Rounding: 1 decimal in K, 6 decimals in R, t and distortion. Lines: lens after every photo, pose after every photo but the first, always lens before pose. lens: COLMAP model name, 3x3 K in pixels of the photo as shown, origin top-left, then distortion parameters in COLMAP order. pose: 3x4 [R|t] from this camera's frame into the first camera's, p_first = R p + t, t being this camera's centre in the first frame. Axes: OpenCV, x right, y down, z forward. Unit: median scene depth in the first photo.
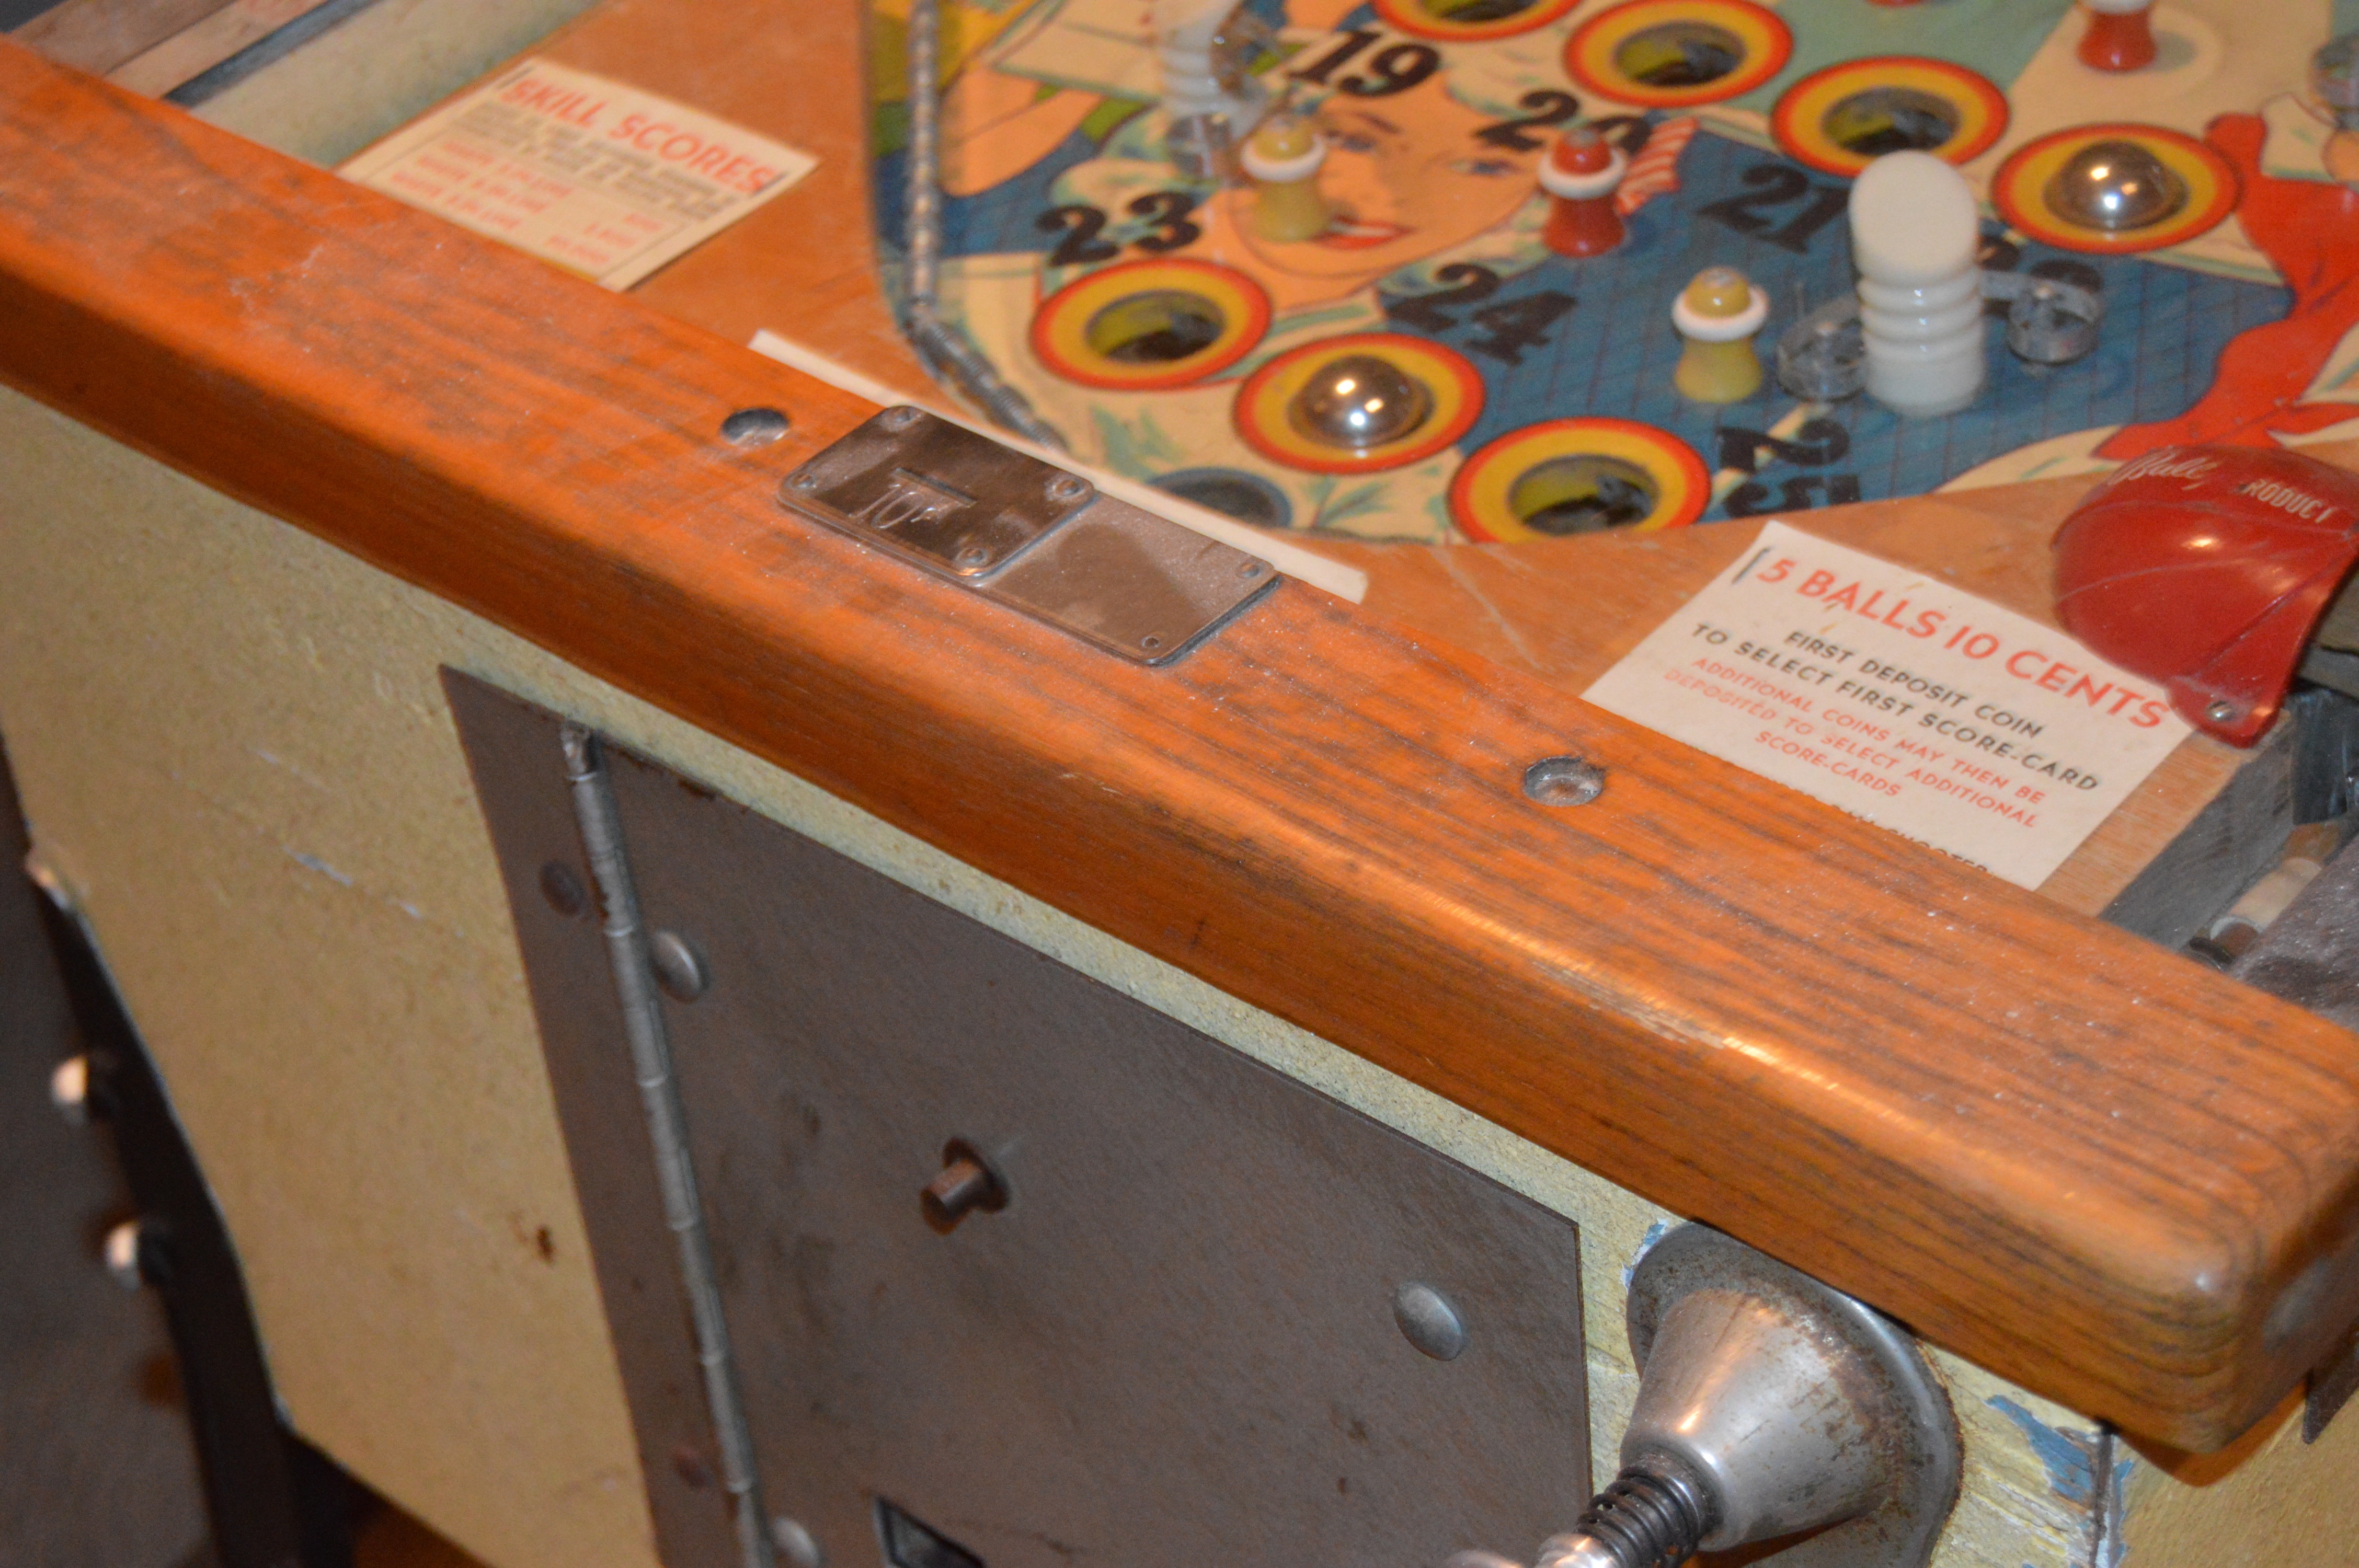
lens RADIAL K [[4443.3, 0, 1182.5], [0, 4443.3, 792.1], [0, 0, 1]] dist [-0.028621, 0.000000]
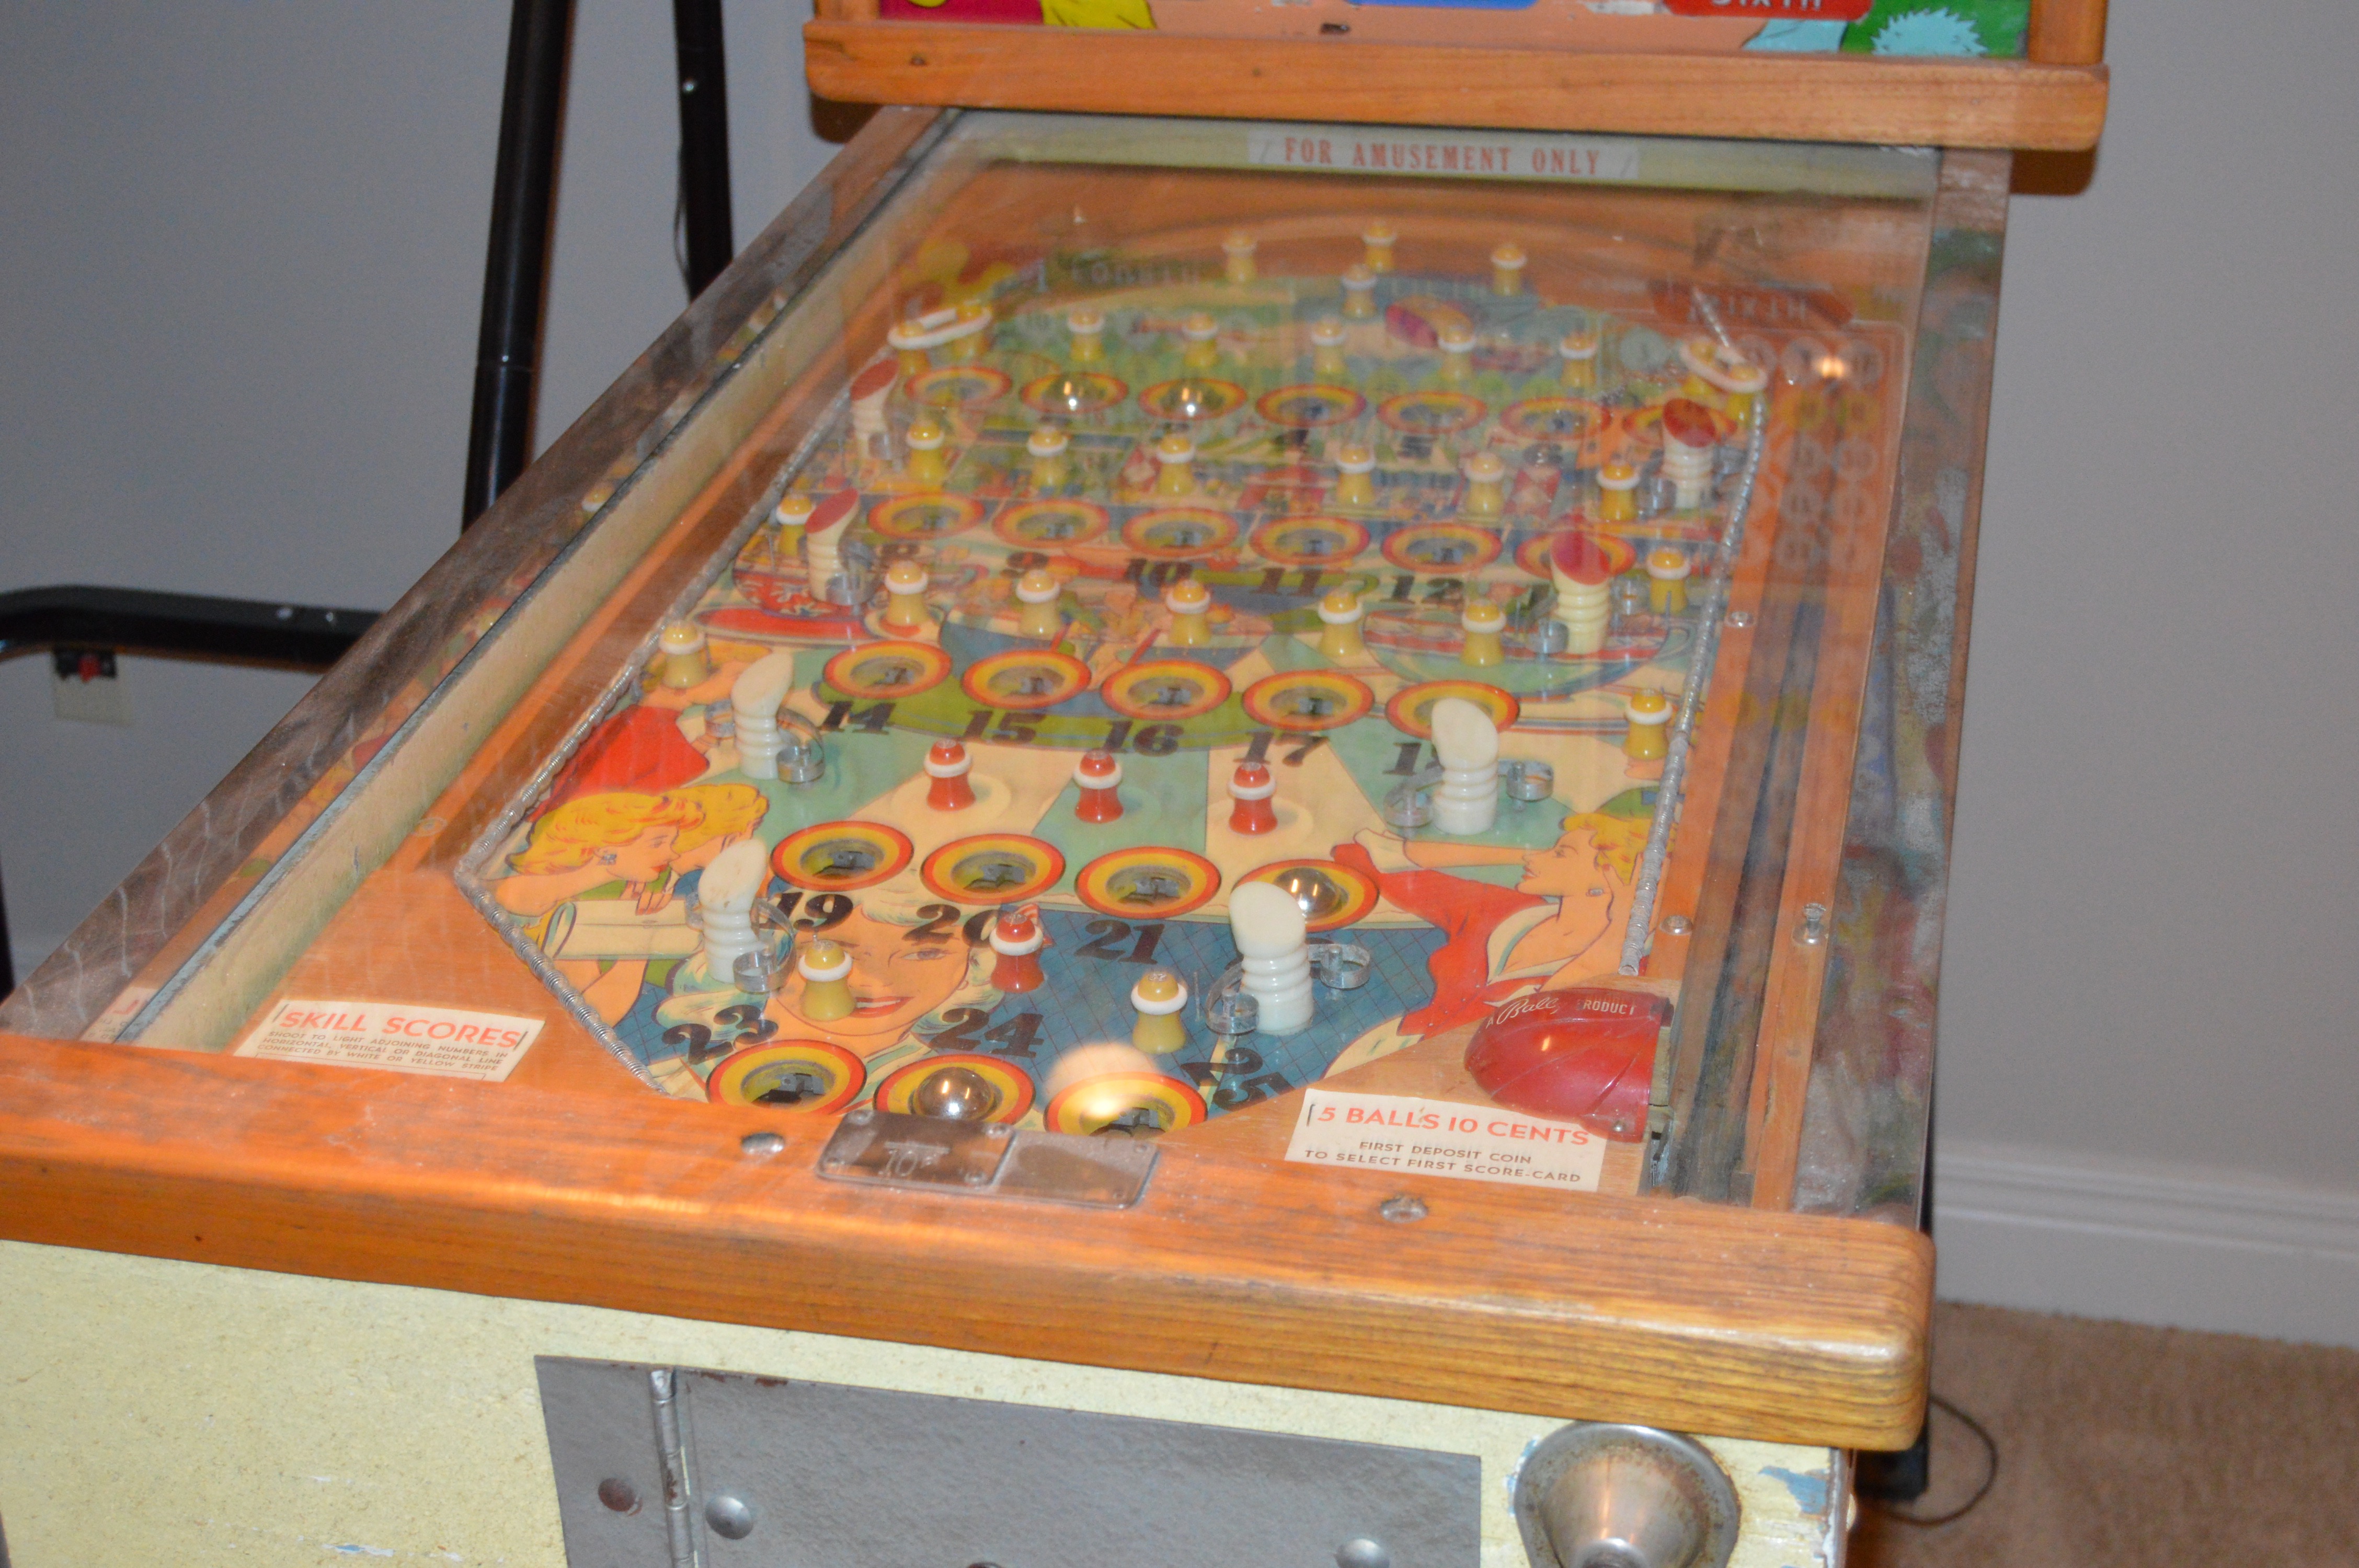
lens RADIAL K [[3509.1, 0, 1197.7], [0, 3509.1, 796.1], [0, 0, 1]] dist [-0.045707, 0.000000]
pose [[0.875534, -0.148455, 0.459784, -0.449748], [0.247588, 0.955038, -0.163103, 0.035675], [-0.414897, 0.256639, 0.872924, -0.154556]]
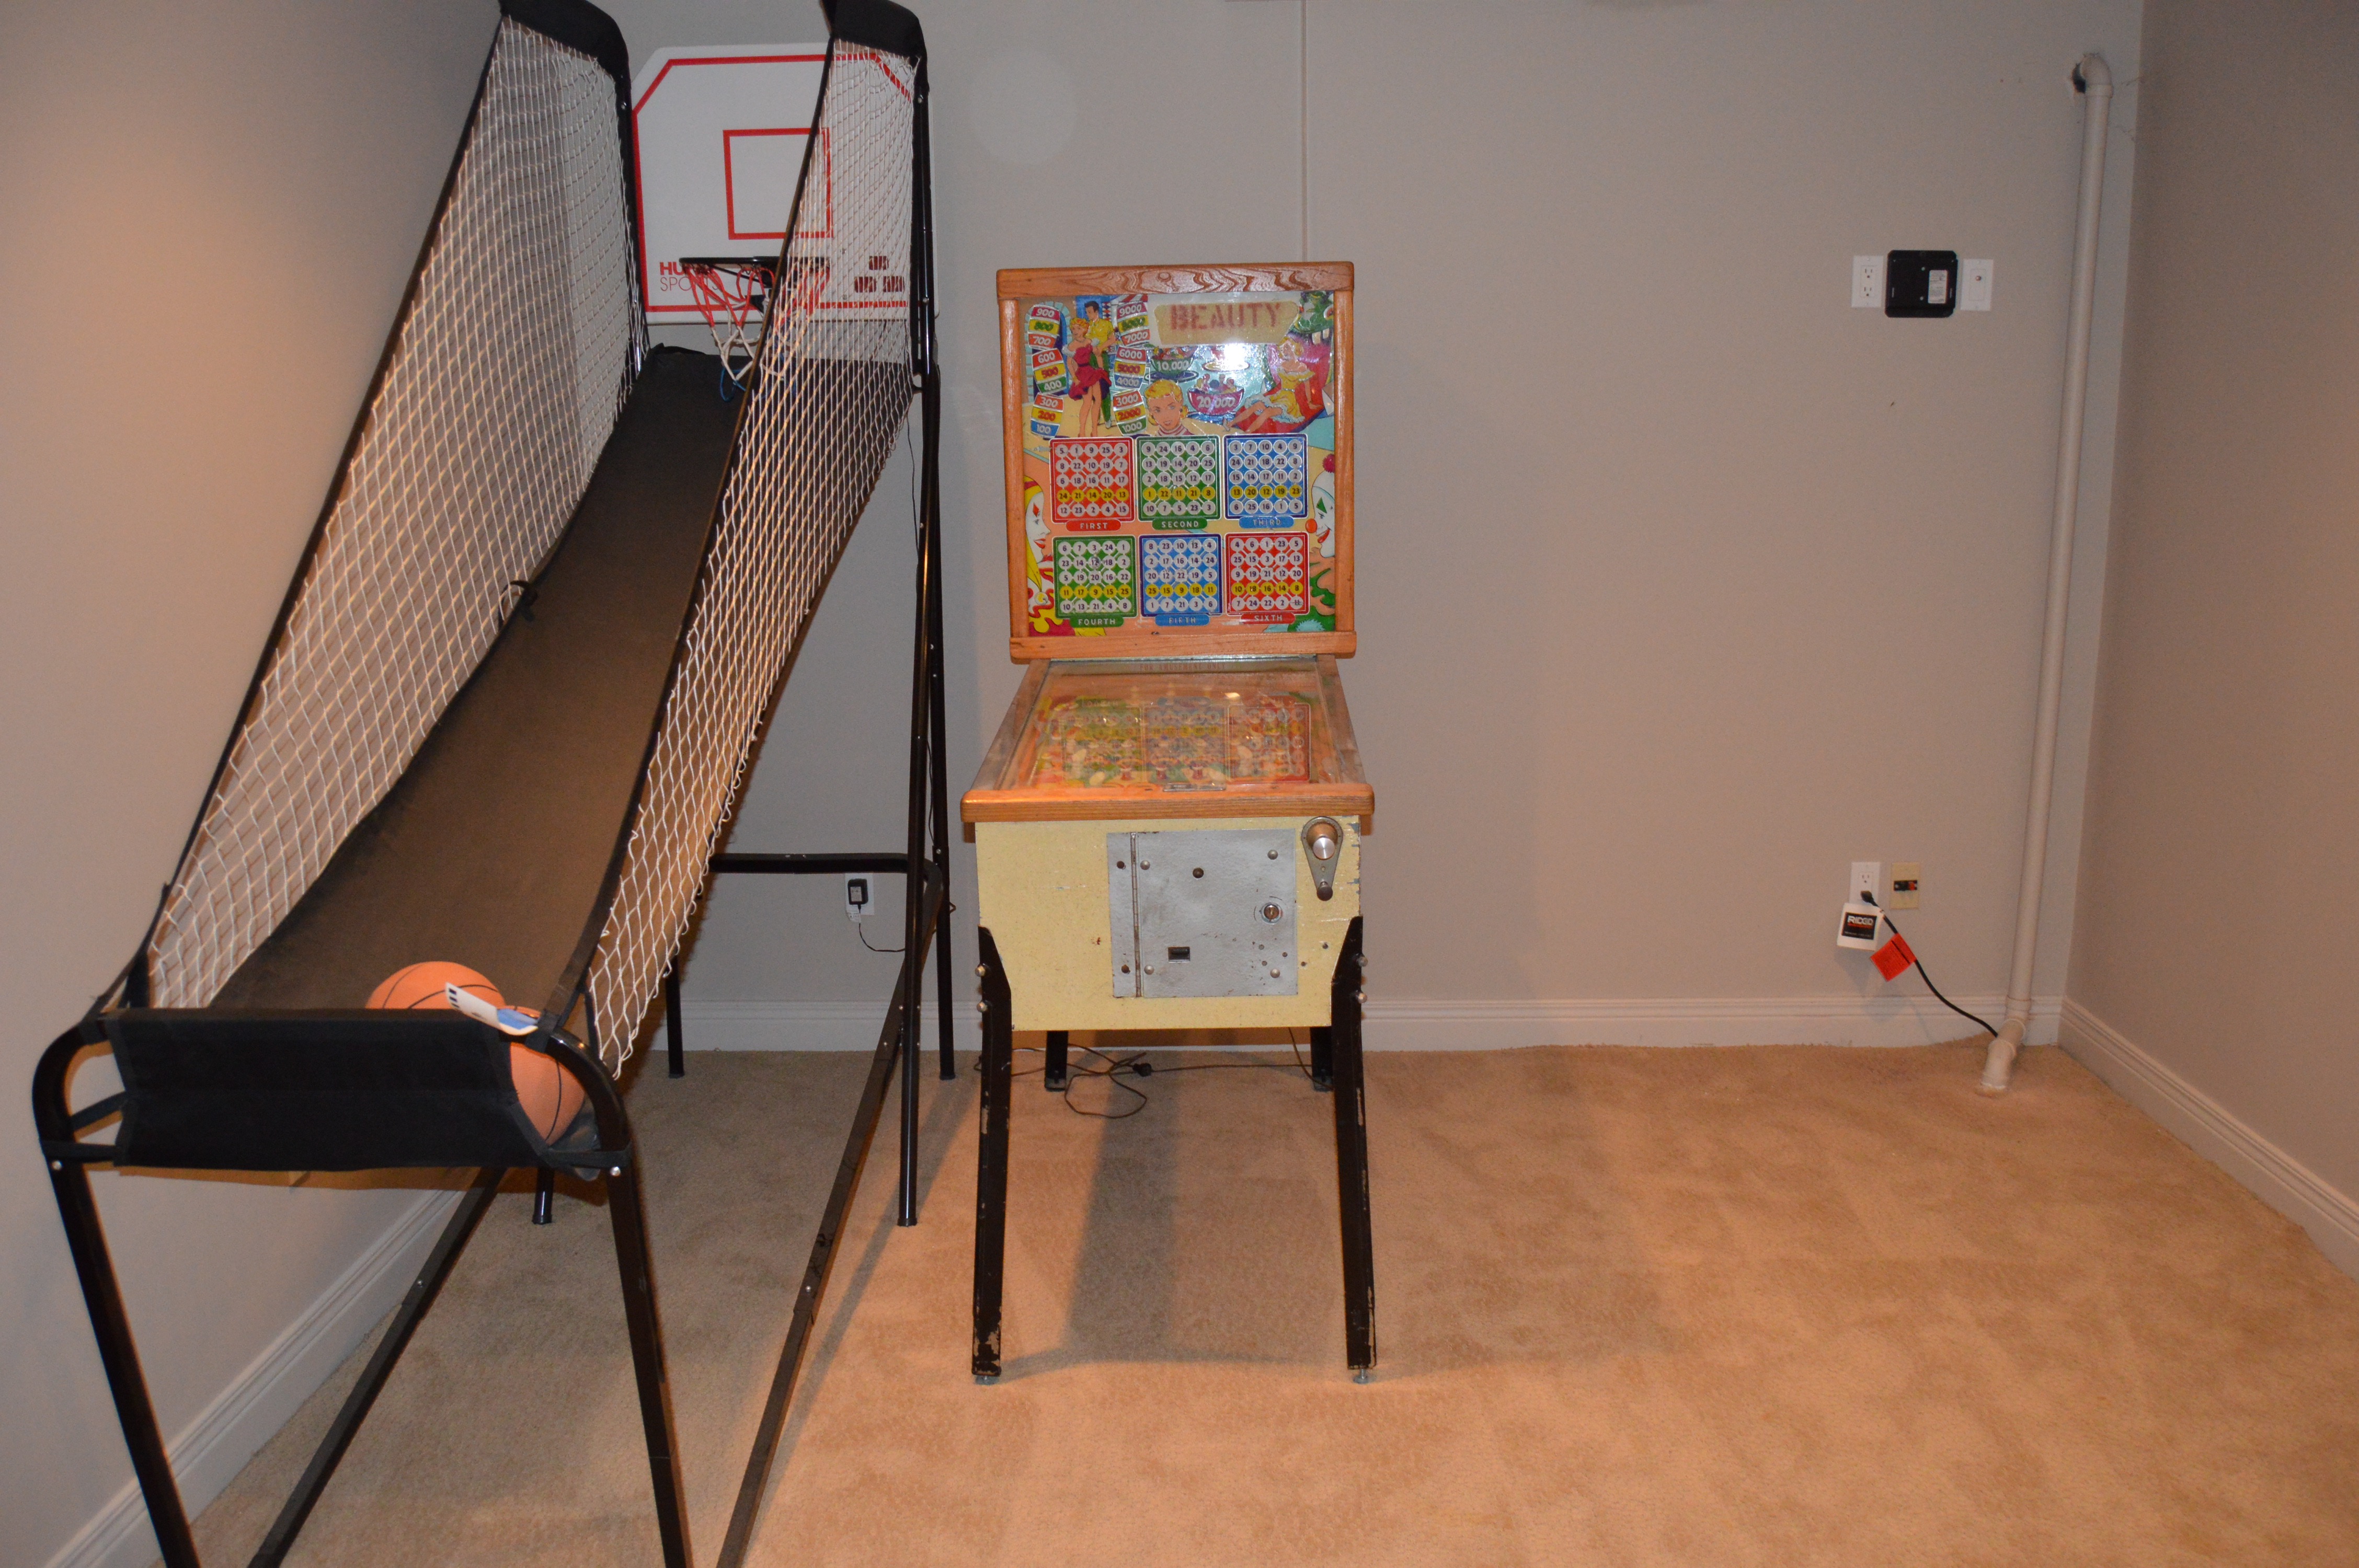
lens RADIAL K [[1835.3, 0, 1170.4], [0, 1835.3, 832.7], [0, 0, 1]] dist [-0.070298, -0.001456]
pose [[0.765353, -0.097692, 0.636154, -1.923693], [0.354918, 0.888605, -0.290541, 0.850786], [-0.536906, 0.448149, 0.714769, -1.199968]]
